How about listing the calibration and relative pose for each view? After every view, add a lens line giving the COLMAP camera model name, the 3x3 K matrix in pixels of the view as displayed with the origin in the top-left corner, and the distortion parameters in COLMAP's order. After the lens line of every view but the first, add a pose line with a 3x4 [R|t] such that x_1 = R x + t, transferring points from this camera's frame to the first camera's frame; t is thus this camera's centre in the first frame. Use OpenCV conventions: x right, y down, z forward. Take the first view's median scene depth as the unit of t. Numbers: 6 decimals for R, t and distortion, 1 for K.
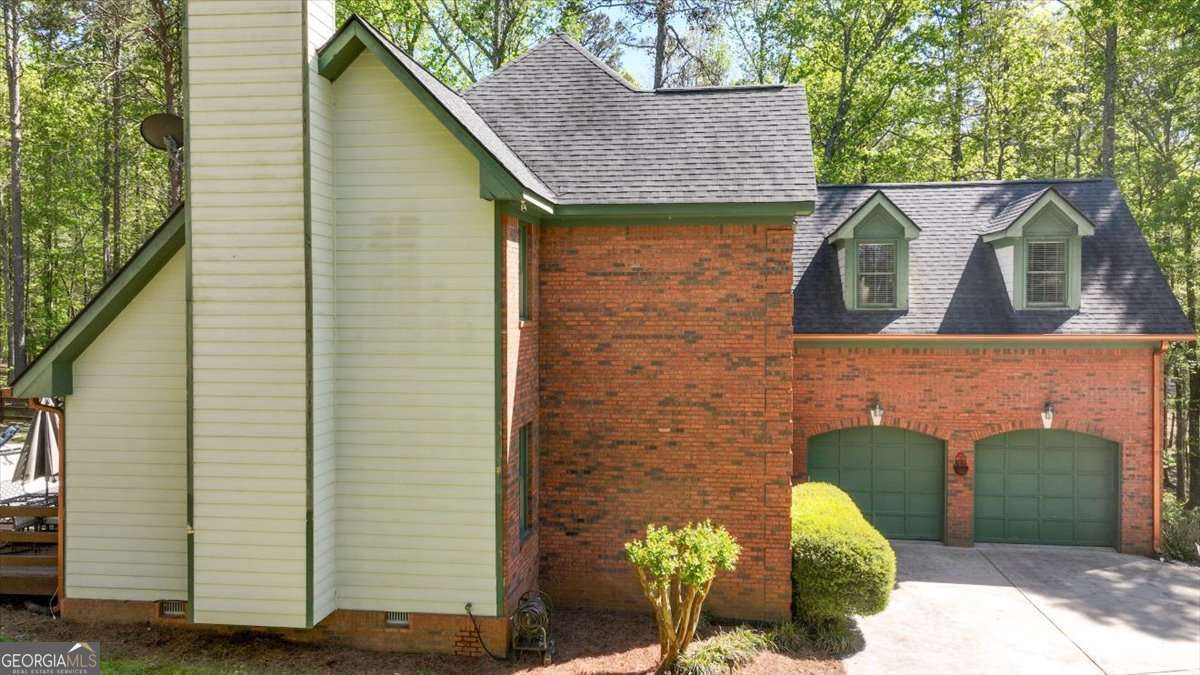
lens RADIAL K [[870.2, 0, 600.0], [0, 870.2, 337.5], [0, 0, 1]] dist [0.025271, 0.001279]
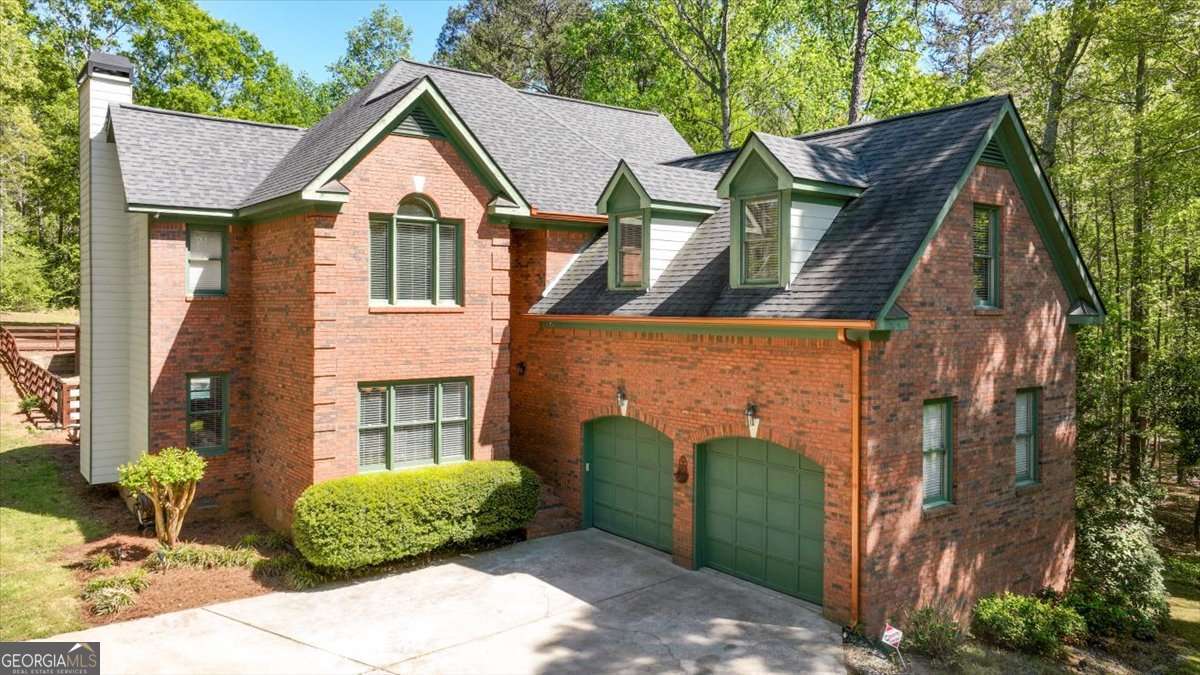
lens RADIAL K [[890.2, 0, 599.4], [0, 890.2, 312.4], [0, 0, 1]] dist [0.008063, 0.003775]
pose [[0.684076, 0.008075, -0.729366, 1.001590], [-0.018987, 0.999797, -0.006739, -0.001111], [0.729163, 0.018459, 0.684091, 0.348172]]
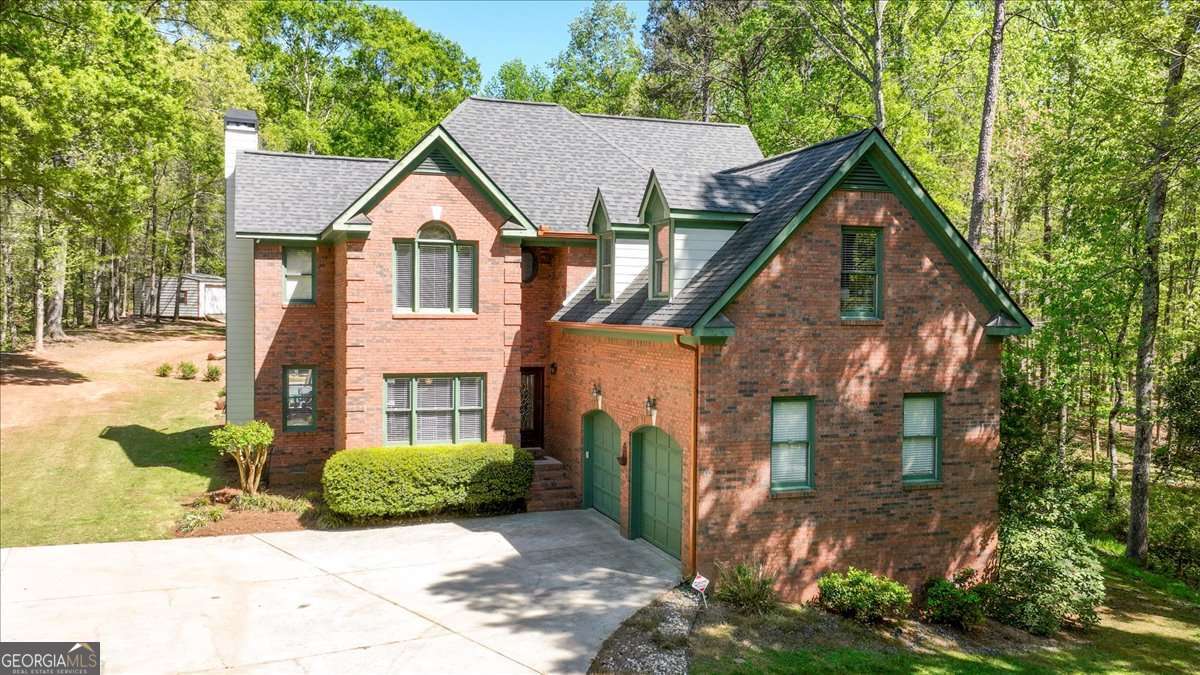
lens RADIAL K [[1022.9, 0, 600.0], [0, 1022.9, 337.5], [0, 0, 1]] dist [0.037206, 0.000143]
pose [[0.441544, 0.029310, -0.896761, 1.474187], [-0.028129, 0.999427, 0.018815, -0.010431], [0.896799, 0.016918, 0.442115, 0.461704]]
